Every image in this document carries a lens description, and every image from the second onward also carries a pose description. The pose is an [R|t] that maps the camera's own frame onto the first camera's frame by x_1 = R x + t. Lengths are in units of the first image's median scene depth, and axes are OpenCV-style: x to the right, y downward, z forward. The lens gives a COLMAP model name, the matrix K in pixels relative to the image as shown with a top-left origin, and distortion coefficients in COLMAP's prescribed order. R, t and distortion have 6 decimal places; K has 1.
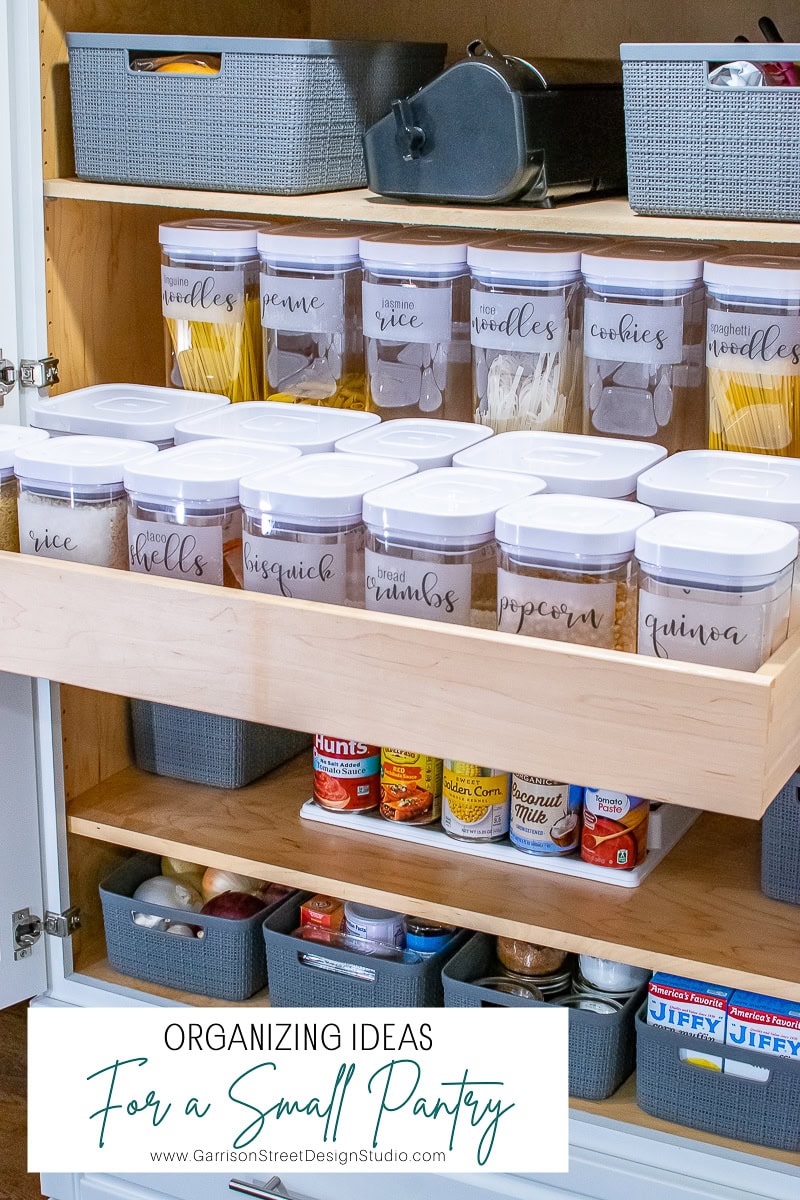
lens RADIAL K [[1892.8, 0, 400.0], [0, 1892.8, 600.0], [0, 0, 1]] dist [-0.193504, 0.182916]
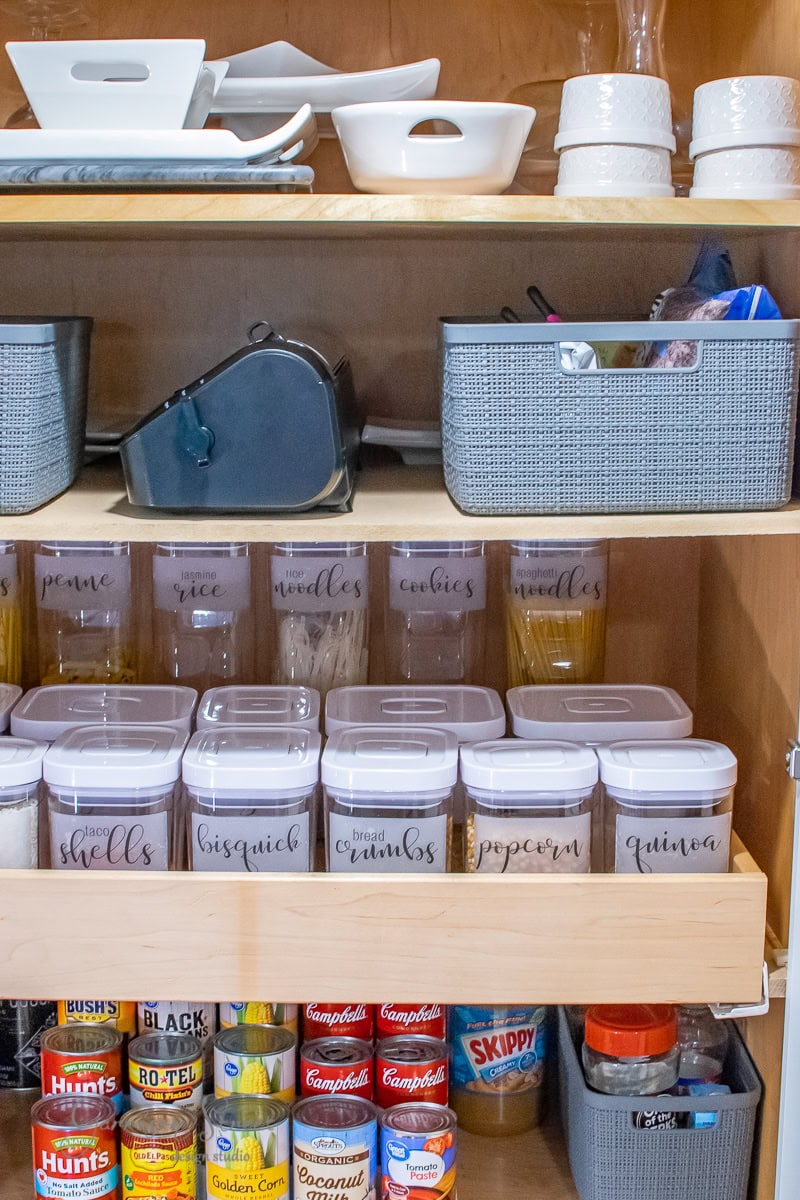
lens RADIAL K [[1892.8, 0, 400.0], [0, 1892.8, 600.0], [0, 0, 1]] dist [-0.193504, 0.182916]
pose [[0.889412, -0.081733, 0.449741, -0.422622], [0.137563, 0.986133, -0.092833, -0.040348], [-0.435917, 0.144435, 0.888322, 0.060254]]
